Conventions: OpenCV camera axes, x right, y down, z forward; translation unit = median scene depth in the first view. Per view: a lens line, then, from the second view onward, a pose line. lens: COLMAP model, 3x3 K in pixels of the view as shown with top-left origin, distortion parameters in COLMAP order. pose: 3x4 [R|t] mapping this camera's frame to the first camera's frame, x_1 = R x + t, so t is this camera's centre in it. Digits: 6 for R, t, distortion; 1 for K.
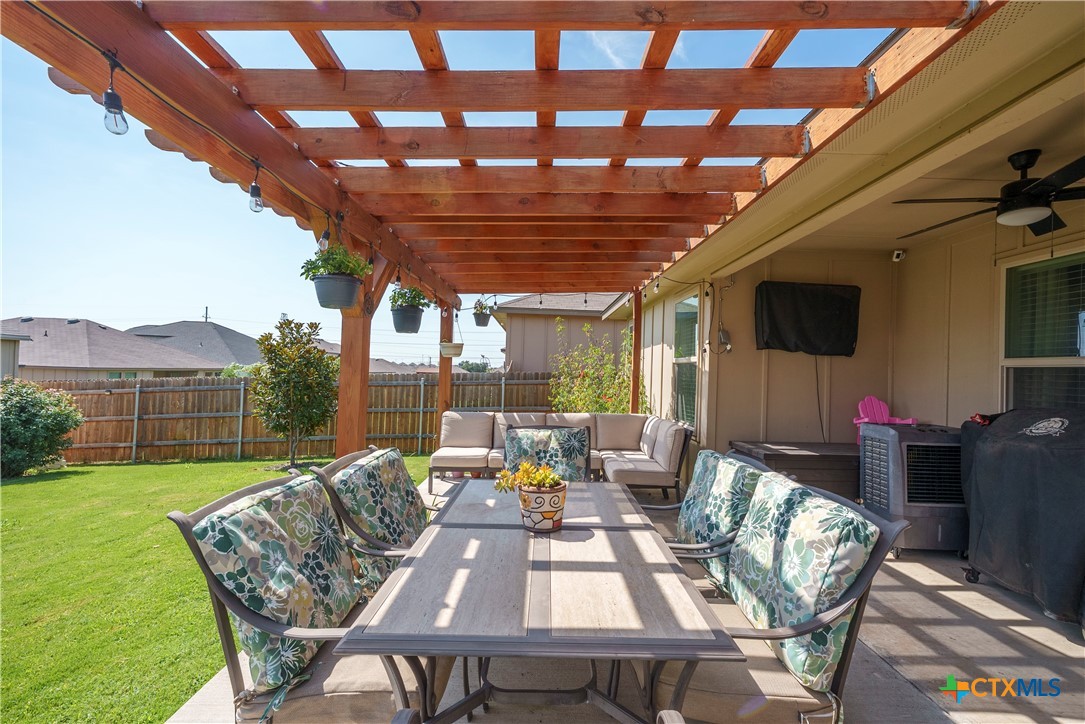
lens RADIAL K [[475.3, 0, 543.5], [0, 475.3, 360.1], [0, 0, 1]] dist [0.012736, 0.000026]
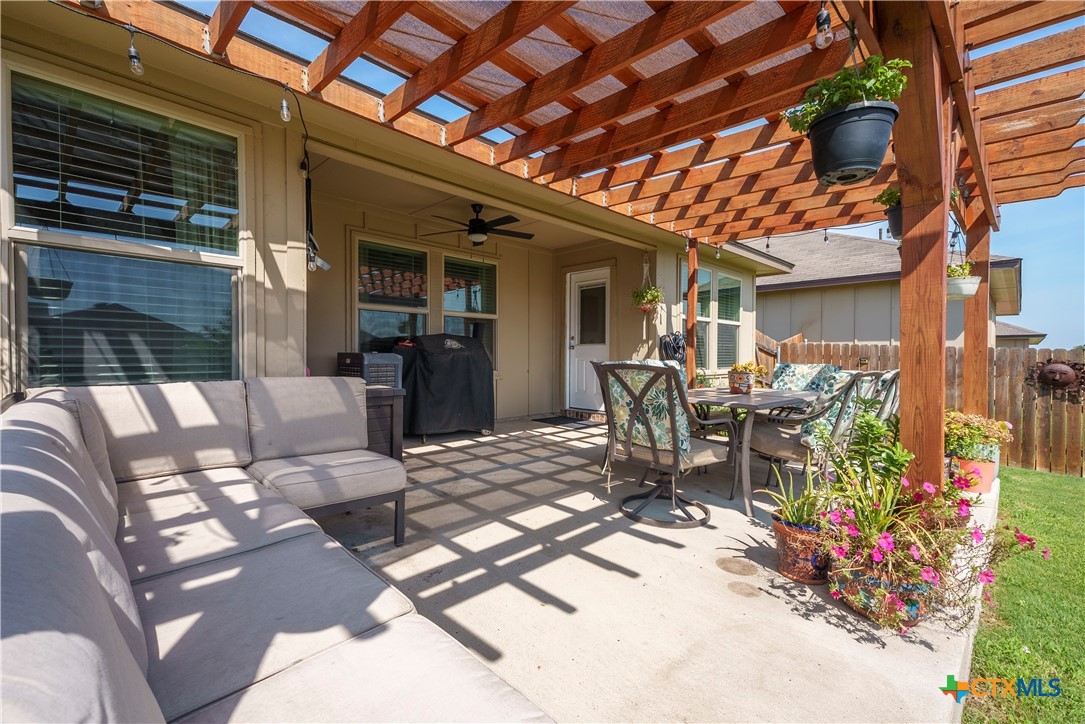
lens RADIAL K [[470.5, 0, 541.1], [0, 470.5, 362.2], [0, 0, 1]] dist [0.027878, -0.000053]
pose [[-0.701231, -0.045872, 0.711457, -0.172641], [-0.045656, 0.998769, 0.019397, 0.047296], [-0.711471, -0.018881, -0.702462, 0.641359]]
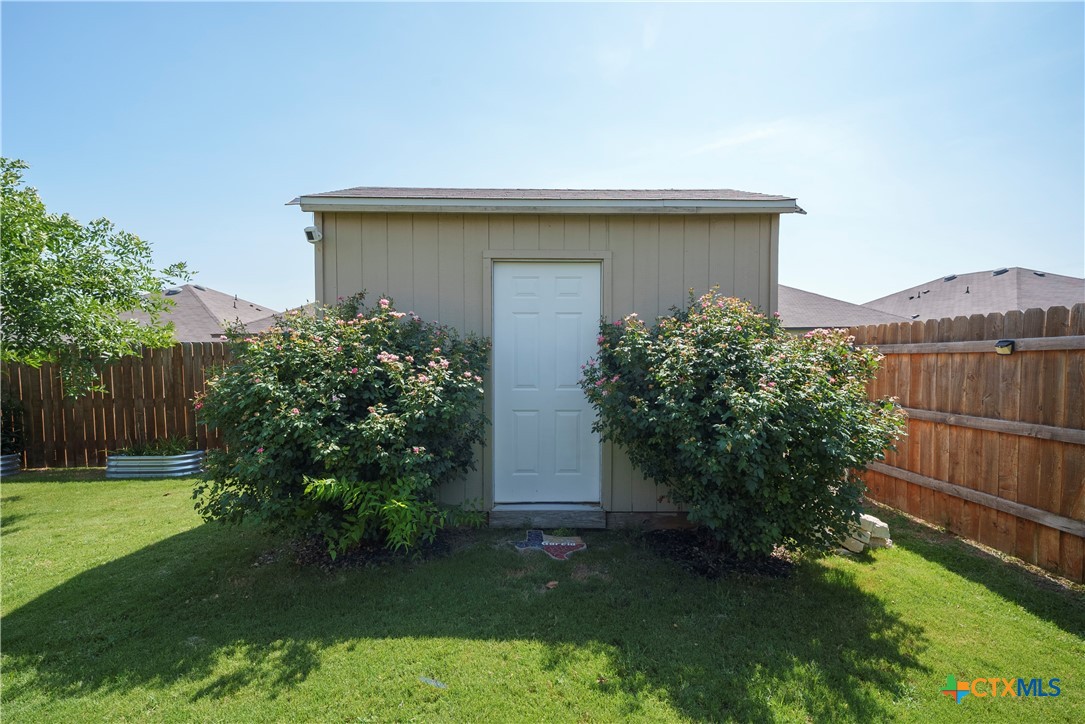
lens RADIAL K [[481.0, 0, 543.5], [0, 481.0, 359.6], [0, 0, 1]] dist [0.017588, -0.000259]
pose [[0.028451, 0.024761, -0.999288, -0.700627], [0.033619, 0.999104, 0.025714, 0.067697], [0.999030, -0.034327, 0.027593, 0.813480]]
